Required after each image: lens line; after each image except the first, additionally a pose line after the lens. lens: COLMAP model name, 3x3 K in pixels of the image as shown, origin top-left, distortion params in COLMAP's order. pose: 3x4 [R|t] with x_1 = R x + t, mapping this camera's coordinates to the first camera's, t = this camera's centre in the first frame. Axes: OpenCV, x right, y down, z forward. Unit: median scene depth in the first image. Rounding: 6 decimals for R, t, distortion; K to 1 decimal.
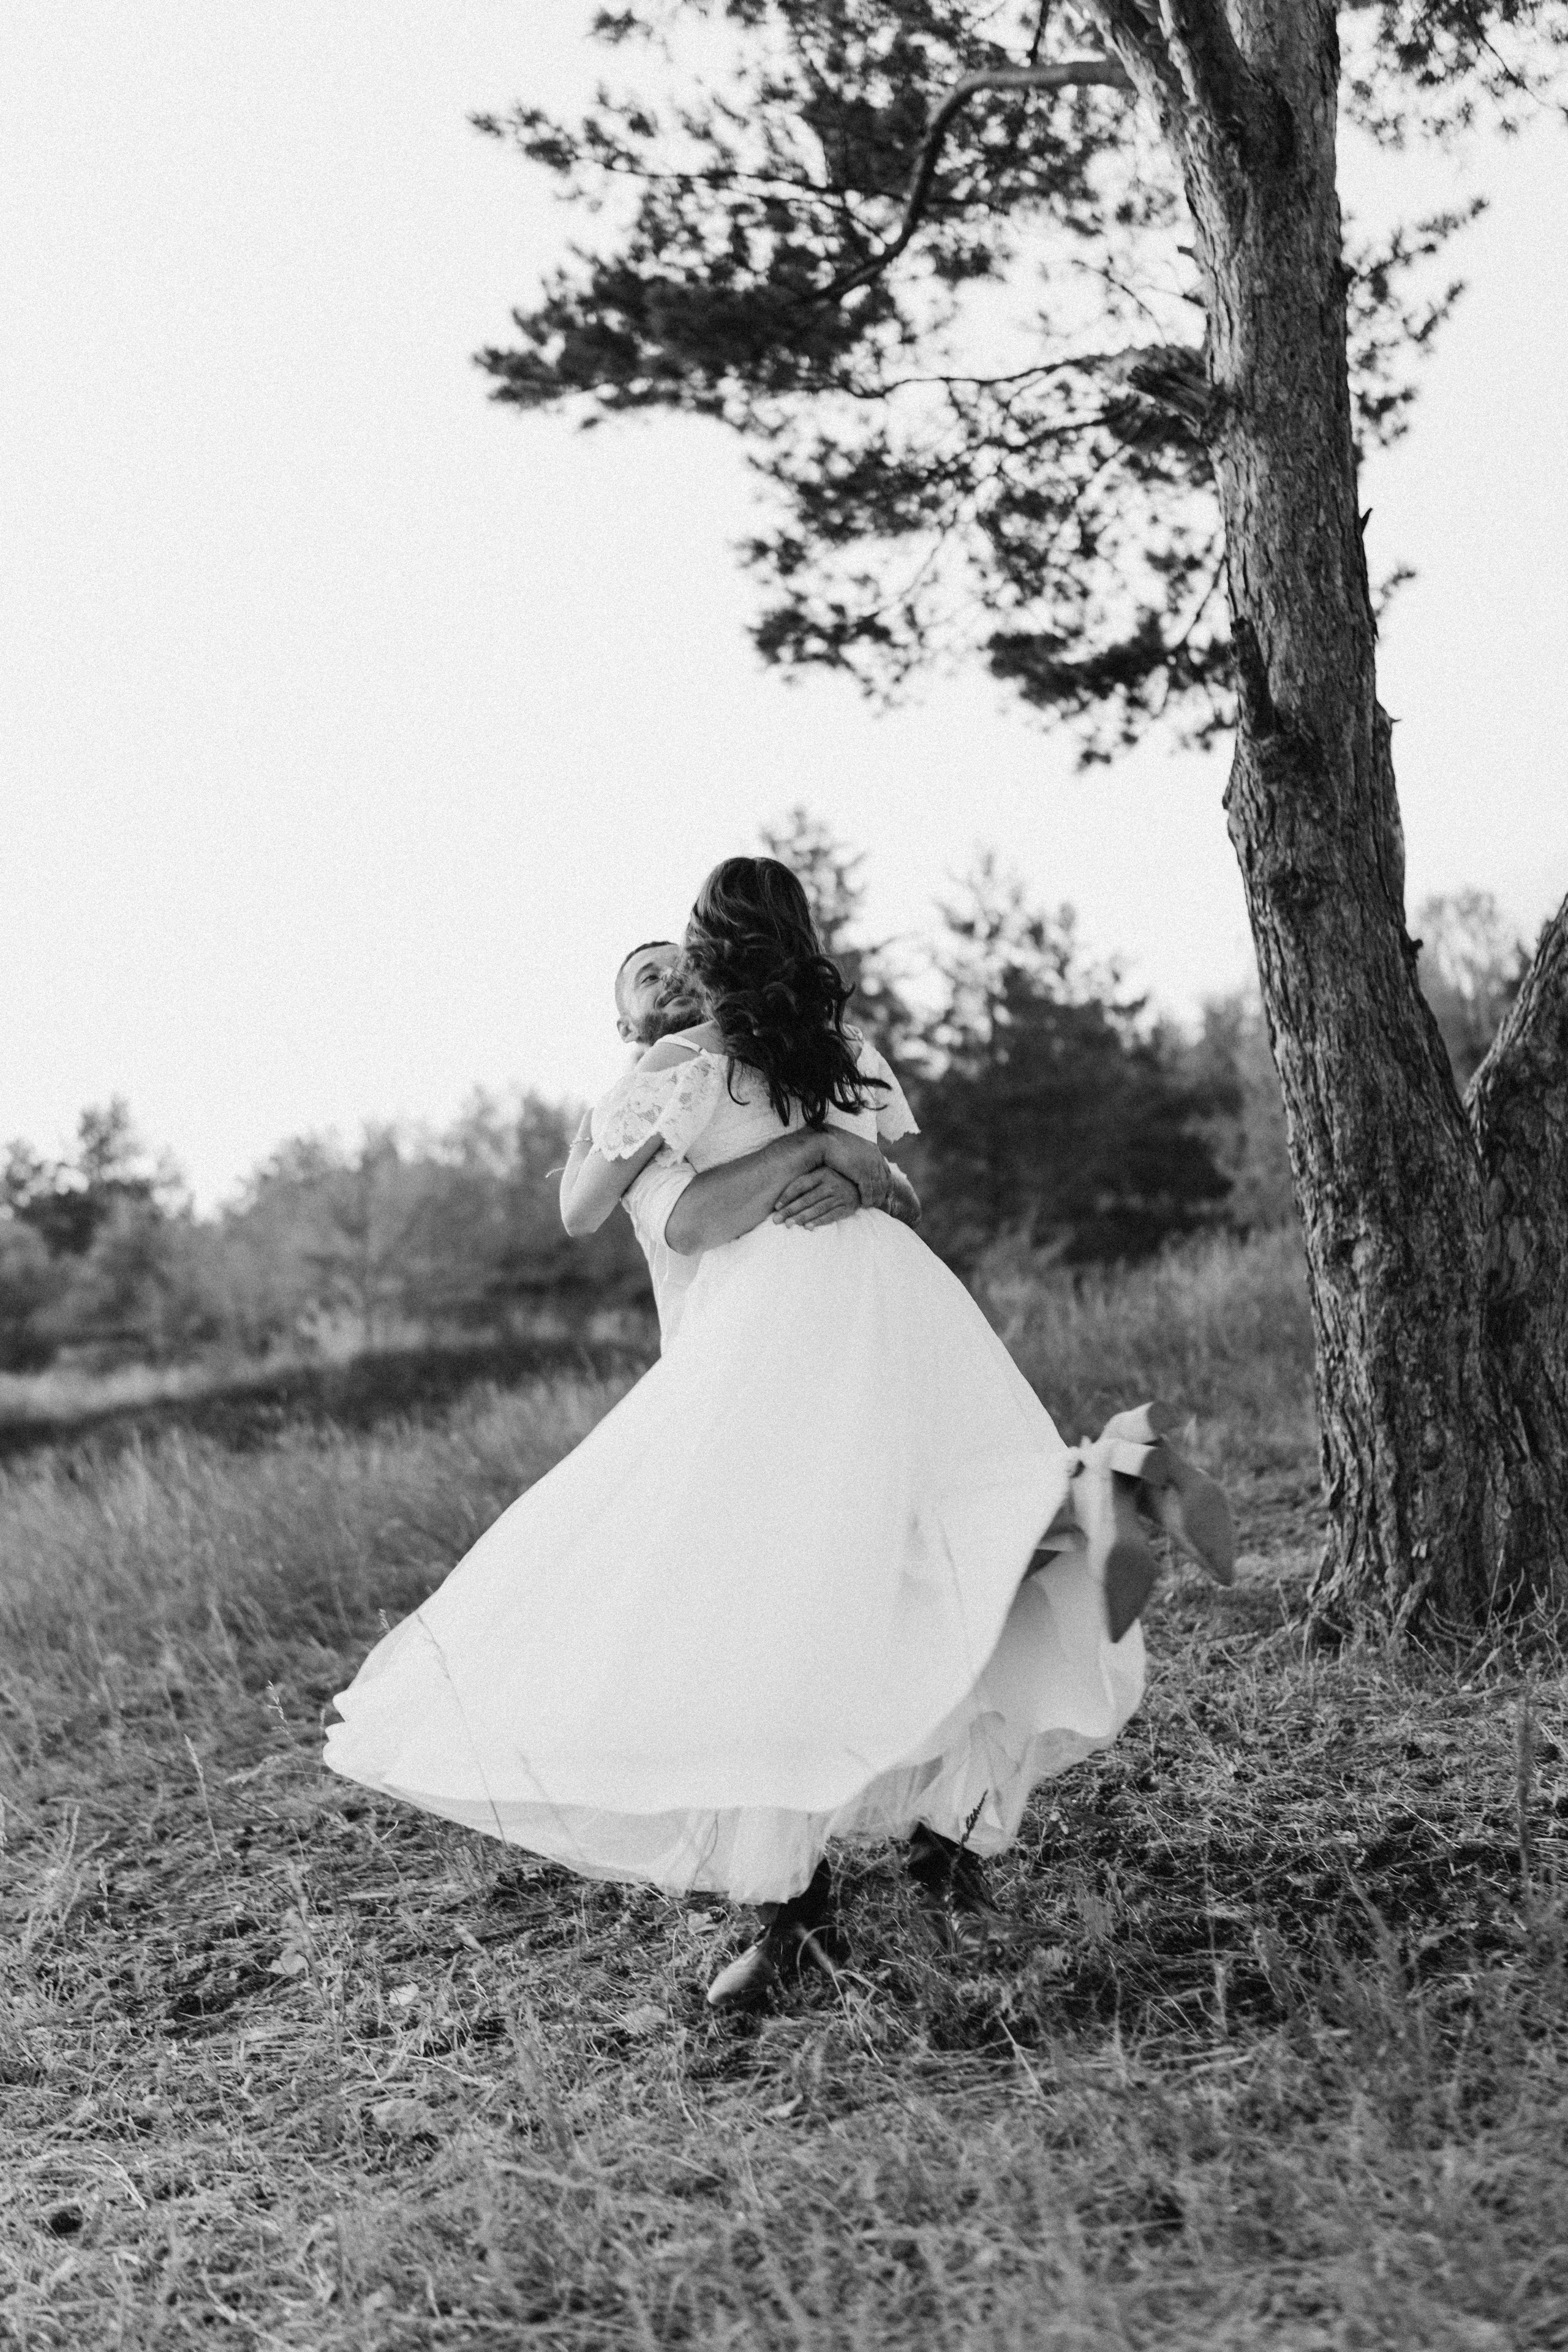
lens RADIAL K [[2375.7, 0, 794.2], [0, 2375.7, 1188.3], [0, 0, 1]] dist [0.007247, 0.000000]
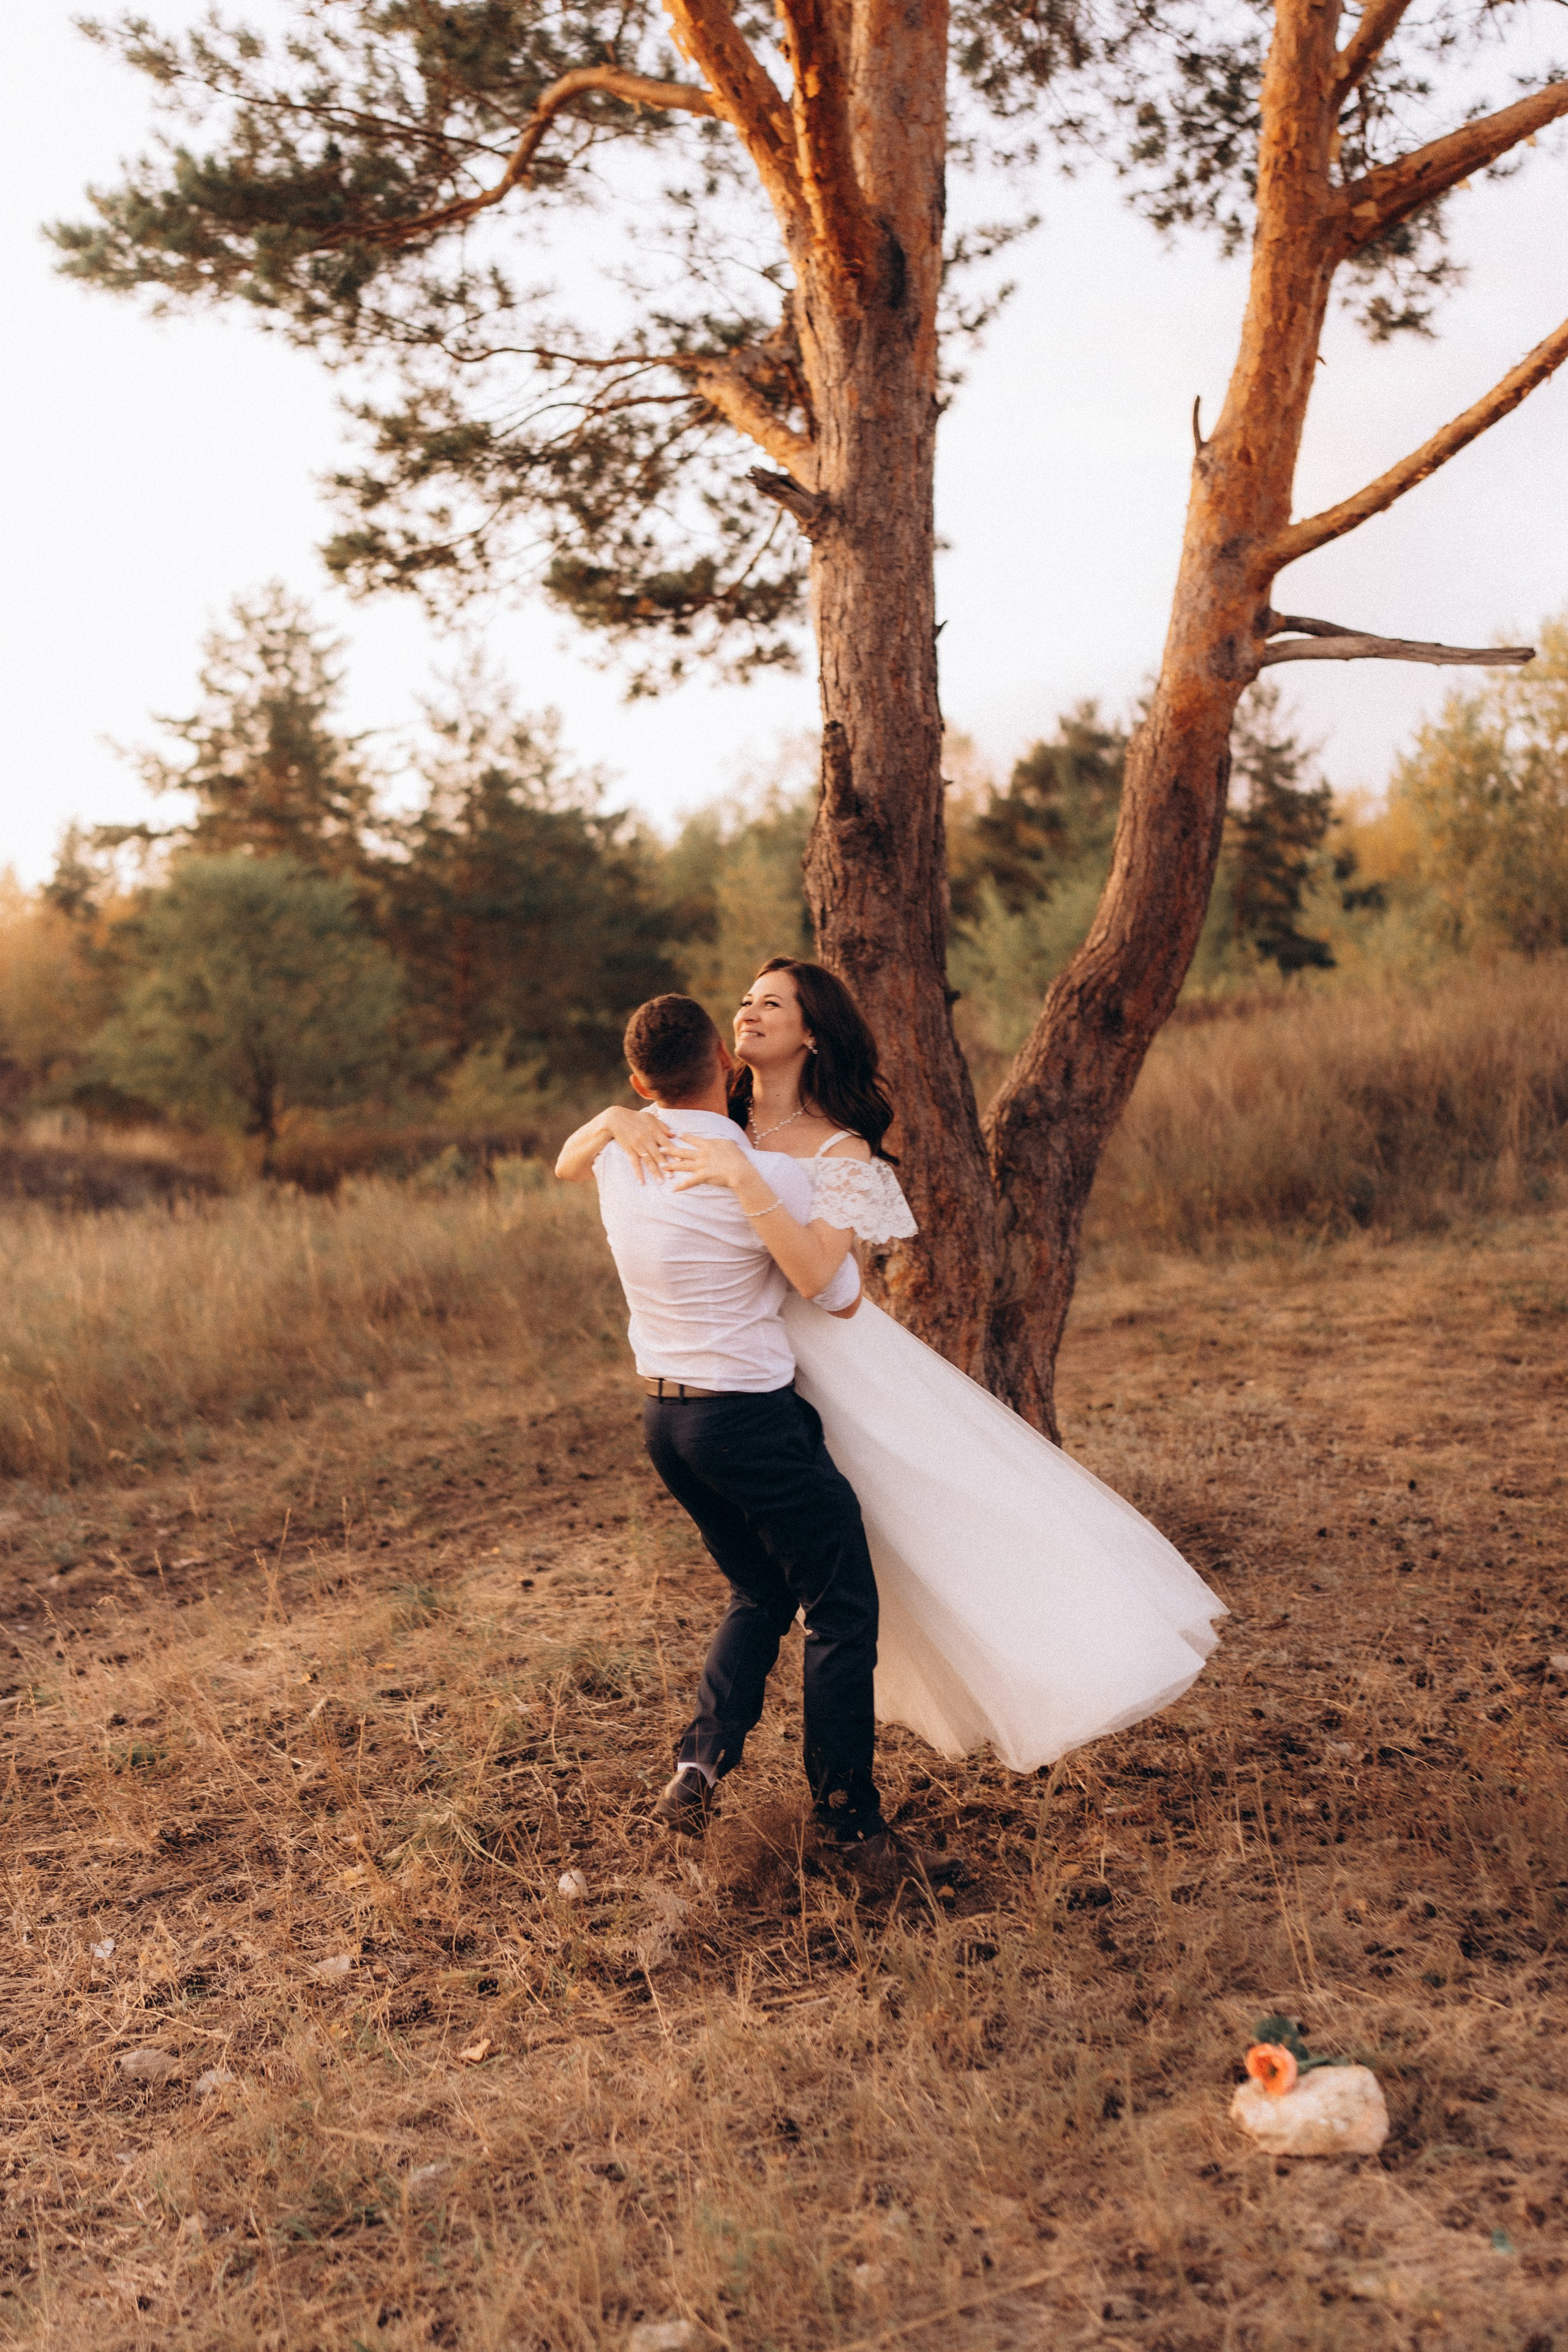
lens RADIAL K [[2375.7, 0, 870.2], [0, 2375.7, 1270.1], [0, 0, 1]] dist [0.007247, 0.000000]
pose [[0.965714, 0.038176, 0.256786, -0.070986], [-0.067833, 0.991873, 0.107641, -0.091908], [-0.250590, -0.121369, 0.960455, -0.120551]]
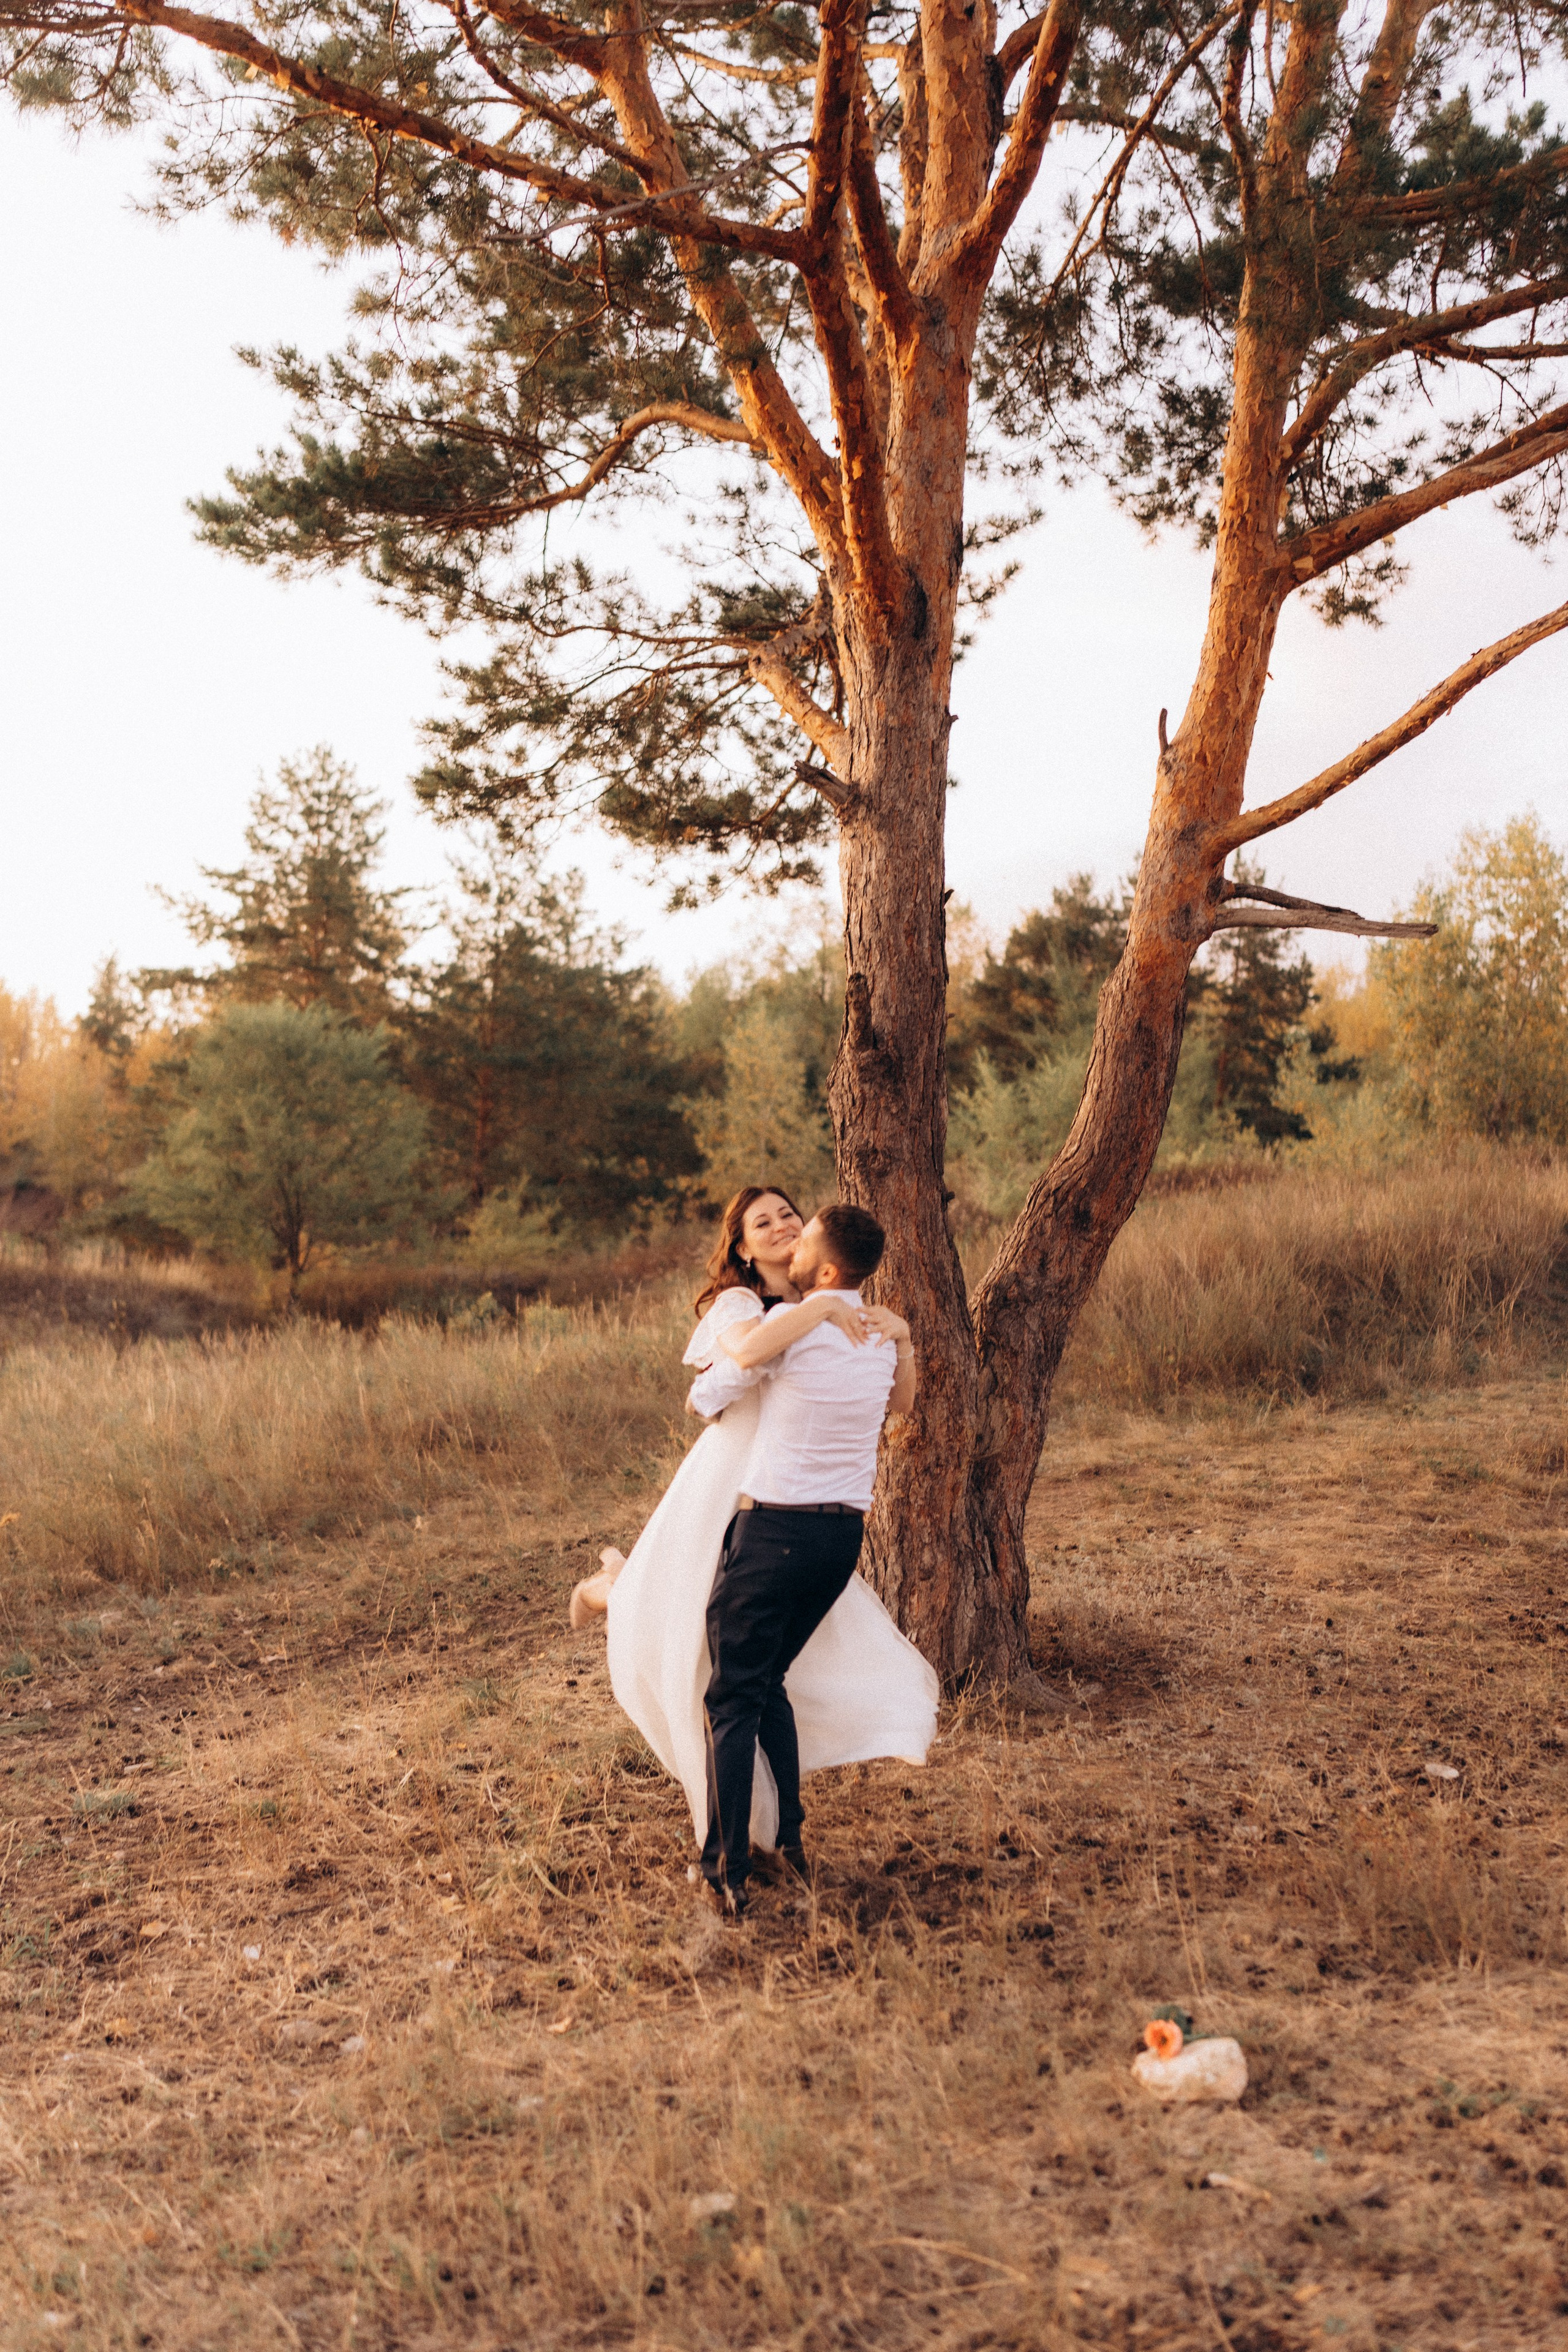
lens RADIAL K [[2375.7, 0, 896.6], [0, 2375.7, 1184.1], [0, 0, 1]] dist [0.007247, 0.000000]
pose [[0.959382, 0.093798, 0.266062, -0.136231], [-0.100549, 0.994862, 0.011833, -0.121999], [-0.263585, -0.038105, 0.963883, -0.323915]]
